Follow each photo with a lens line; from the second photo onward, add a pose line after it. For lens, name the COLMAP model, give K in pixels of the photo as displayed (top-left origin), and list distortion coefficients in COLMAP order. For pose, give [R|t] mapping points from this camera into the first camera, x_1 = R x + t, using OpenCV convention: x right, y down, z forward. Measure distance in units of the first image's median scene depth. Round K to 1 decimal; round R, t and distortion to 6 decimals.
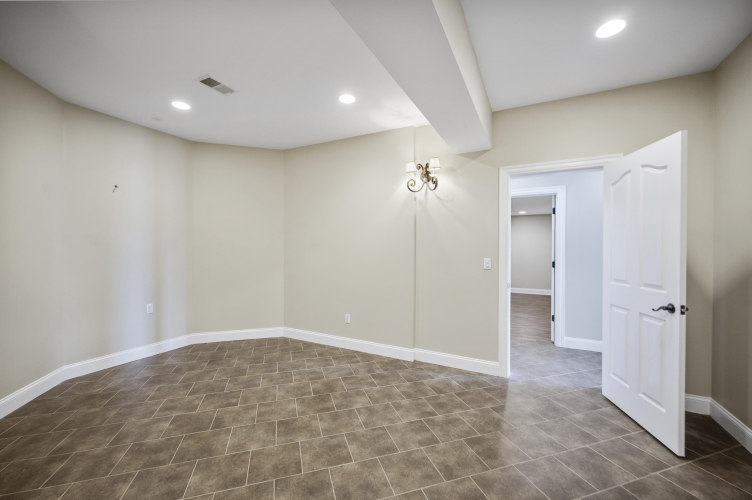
lens RADIAL K [[301.9, 0, 376.0], [0, 301.9, 250.0], [0, 0, 1]] dist [-0.000552, -0.000128]
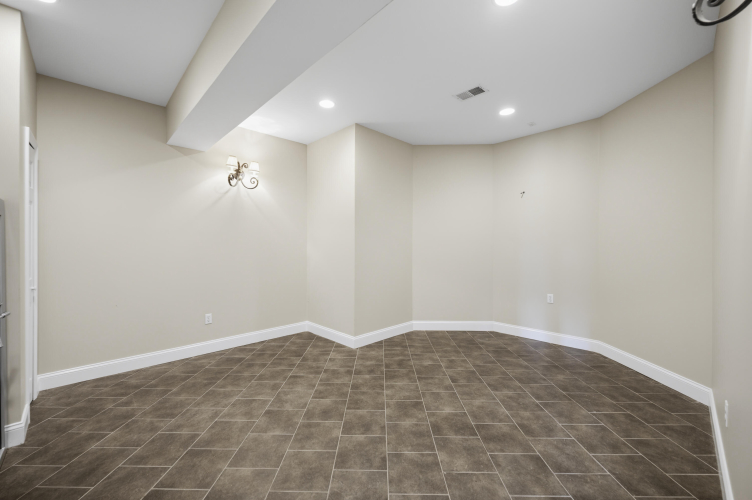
lens RADIAL K [[301.9, 0, 376.0], [0, 301.9, 250.0], [0, 0, 1]] dist [-0.000552, -0.000128]
pose [[-0.325469, 0.009451, -0.945505, 0.659511], [-0.004909, 0.999920, 0.011684, 0.015976], [0.945540, 0.008444, -0.325397, 1.069330]]
